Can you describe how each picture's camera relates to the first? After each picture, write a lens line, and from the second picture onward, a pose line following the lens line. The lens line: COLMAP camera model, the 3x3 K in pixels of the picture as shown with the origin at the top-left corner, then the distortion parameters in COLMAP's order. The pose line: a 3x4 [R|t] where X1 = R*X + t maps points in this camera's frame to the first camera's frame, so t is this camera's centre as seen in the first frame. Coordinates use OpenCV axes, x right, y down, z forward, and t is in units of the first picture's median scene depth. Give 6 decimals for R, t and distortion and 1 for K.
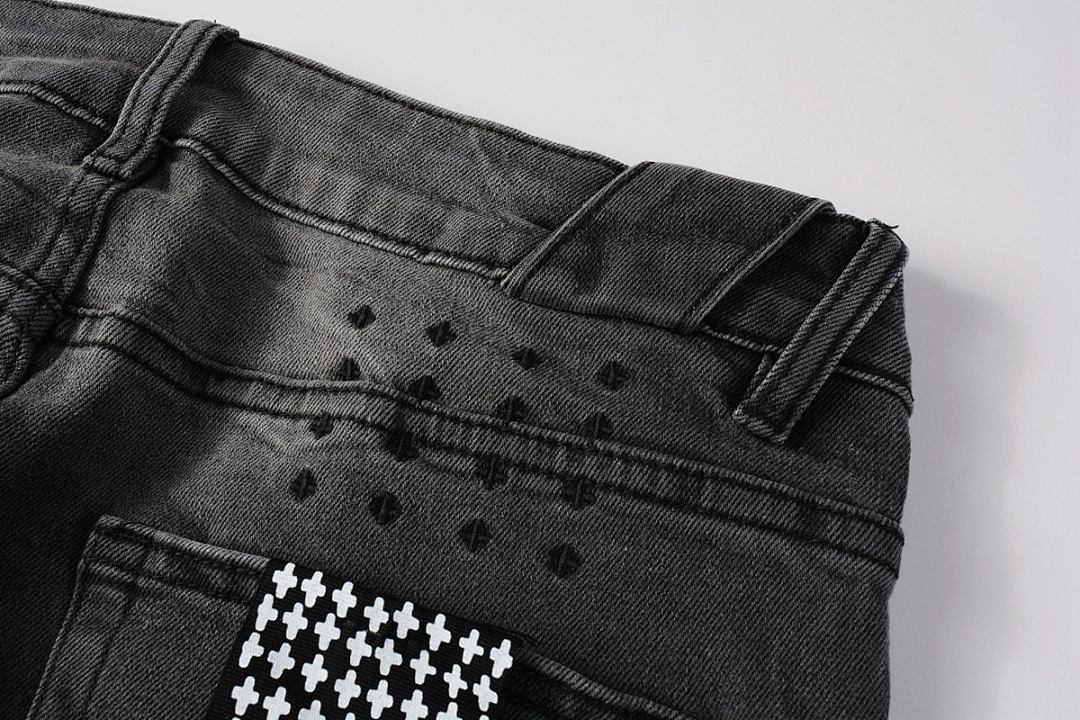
lens RADIAL K [[1238.7, 0, 536.4], [0, 1238.7, 359.4], [0, 0, 1]] dist [0.017038, 0.000000]
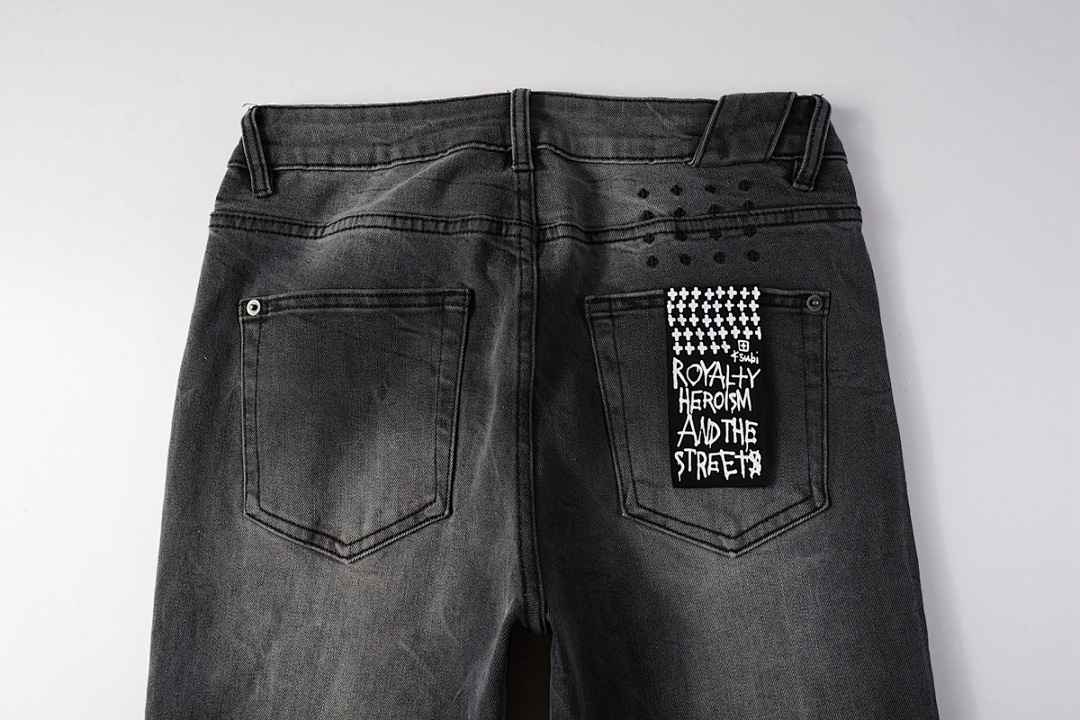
lens RADIAL K [[780.9, 0, 544.5], [0, 780.9, 363.0], [0, 0, 1]] dist [-0.018996, -0.000305]
pose [[0.934811, -0.345578, 0.081883, -0.620902], [0.305726, 0.900371, 0.309620, -0.298405], [-0.180723, -0.264403, 0.947328, -0.633339]]
